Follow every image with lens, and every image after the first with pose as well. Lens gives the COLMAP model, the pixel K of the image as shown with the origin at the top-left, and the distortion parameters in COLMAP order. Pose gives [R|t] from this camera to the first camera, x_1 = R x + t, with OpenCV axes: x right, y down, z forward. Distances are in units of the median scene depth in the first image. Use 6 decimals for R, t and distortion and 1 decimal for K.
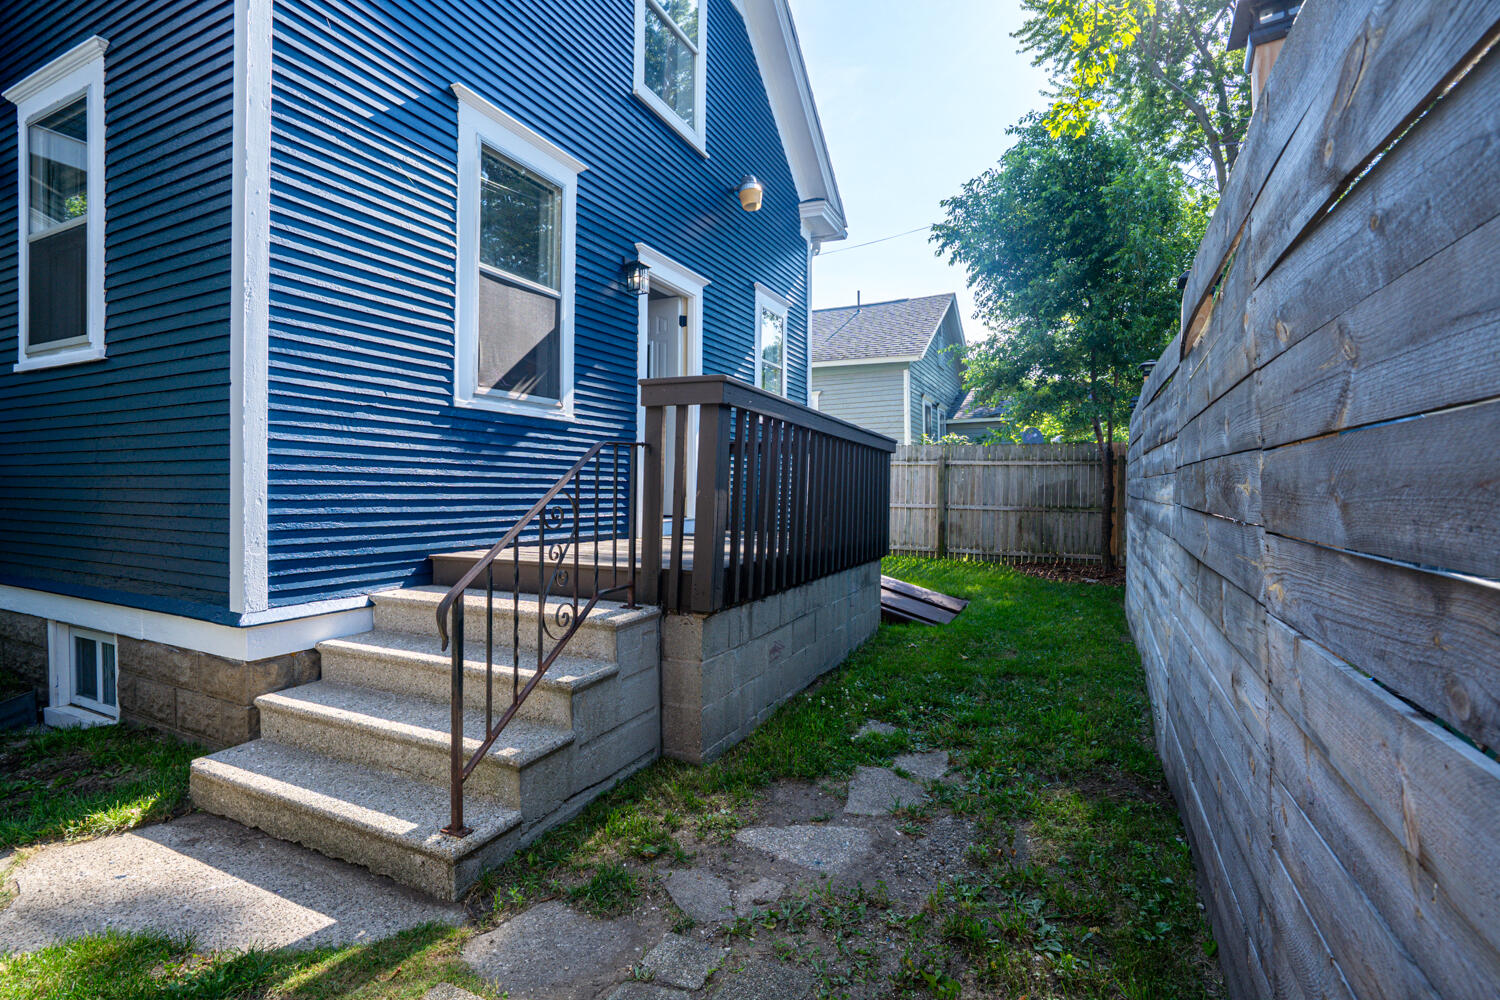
lens RADIAL K [[696.9, 0, 750.0], [0, 696.9, 500.0], [0, 0, 1]] dist [-0.057008, 0.016695]
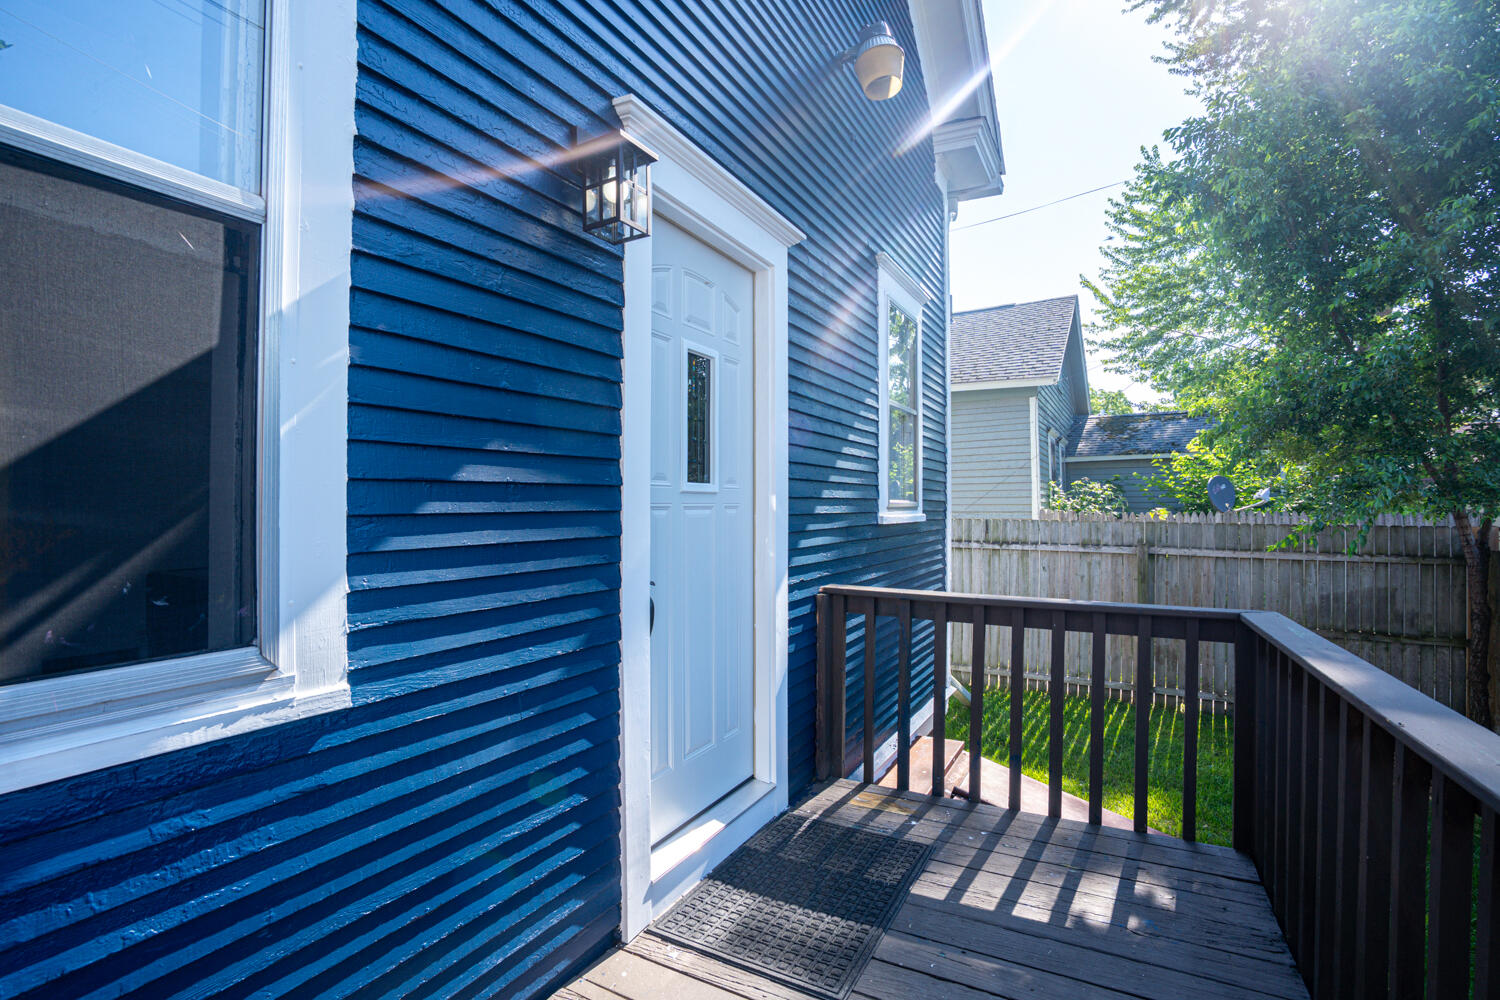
lens RADIAL K [[696.9, 0, 750.0], [0, 696.9, 500.0], [0, 0, 1]] dist [-0.057008, 0.016695]
pose [[0.998078, -0.005697, -0.061706, -0.047817], [0.004127, 0.999665, -0.025537, -0.099243], [0.061831, 0.025233, 0.997768, 0.411285]]
